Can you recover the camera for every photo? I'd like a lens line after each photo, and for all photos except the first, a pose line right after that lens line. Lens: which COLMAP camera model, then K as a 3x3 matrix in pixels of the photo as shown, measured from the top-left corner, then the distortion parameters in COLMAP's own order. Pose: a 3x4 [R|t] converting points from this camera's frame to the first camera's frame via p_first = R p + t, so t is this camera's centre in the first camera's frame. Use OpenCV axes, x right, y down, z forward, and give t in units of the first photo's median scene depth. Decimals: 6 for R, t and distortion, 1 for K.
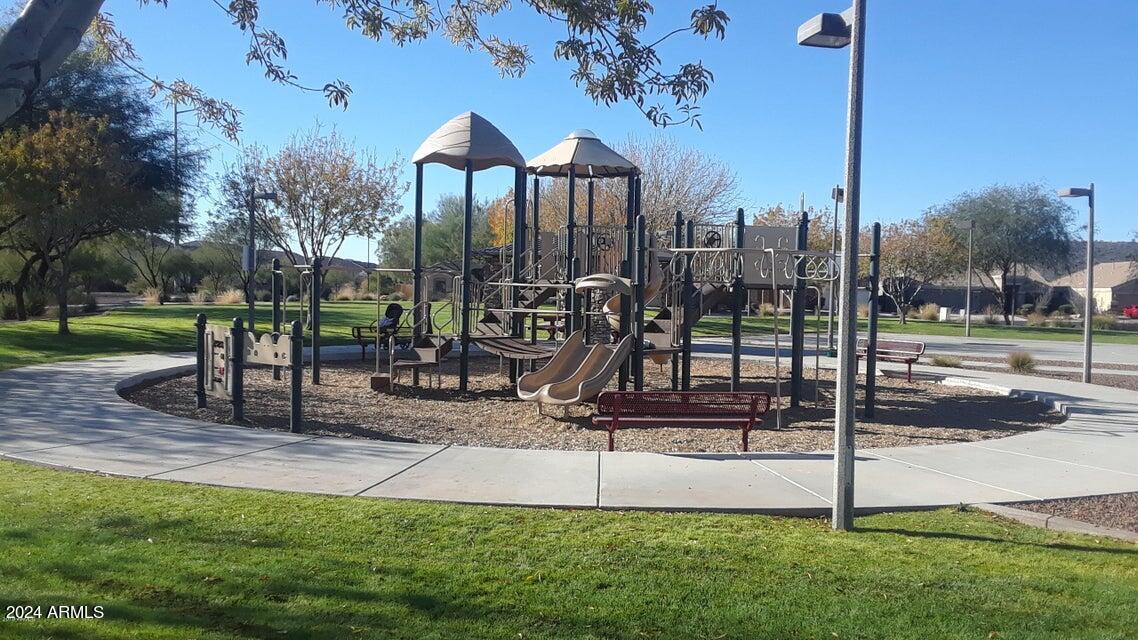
lens RADIAL K [[960.5, 0, 569.0], [0, 960.5, 320.0], [0, 0, 1]] dist [0.044089, -0.000123]
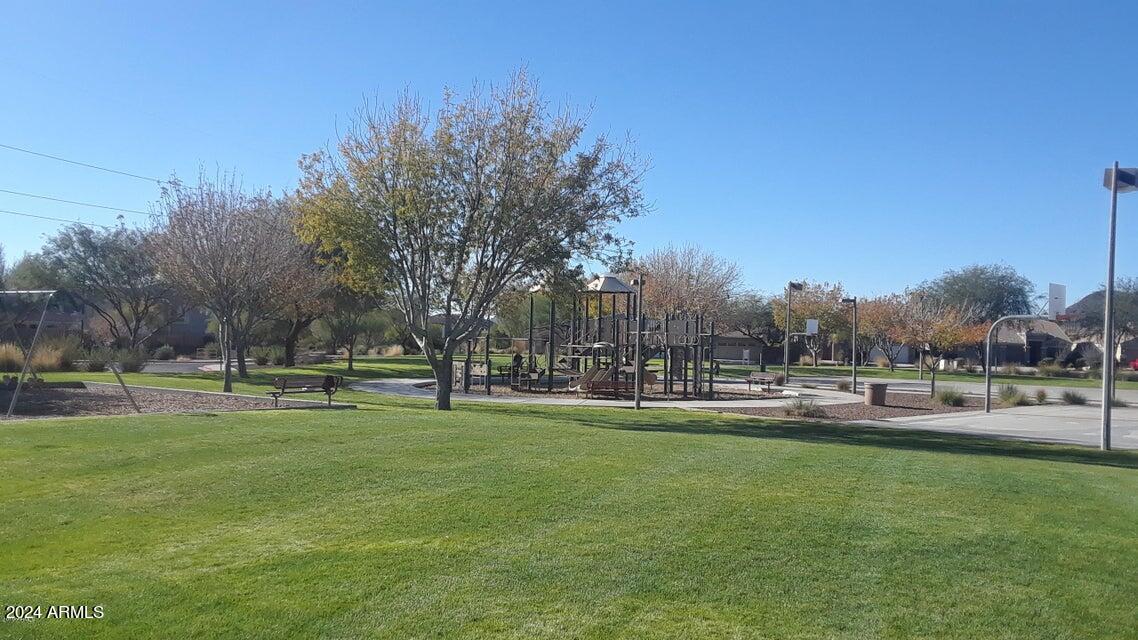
lens RADIAL K [[960.5, 0, 569.0], [0, 960.5, 320.0], [0, 0, 1]] dist [0.044089, -0.000123]
pose [[0.993582, -0.003101, -0.113073, 0.181142], [-0.003176, 0.998465, -0.055286, 0.026695], [0.113071, 0.055291, 0.992047, -1.187091]]
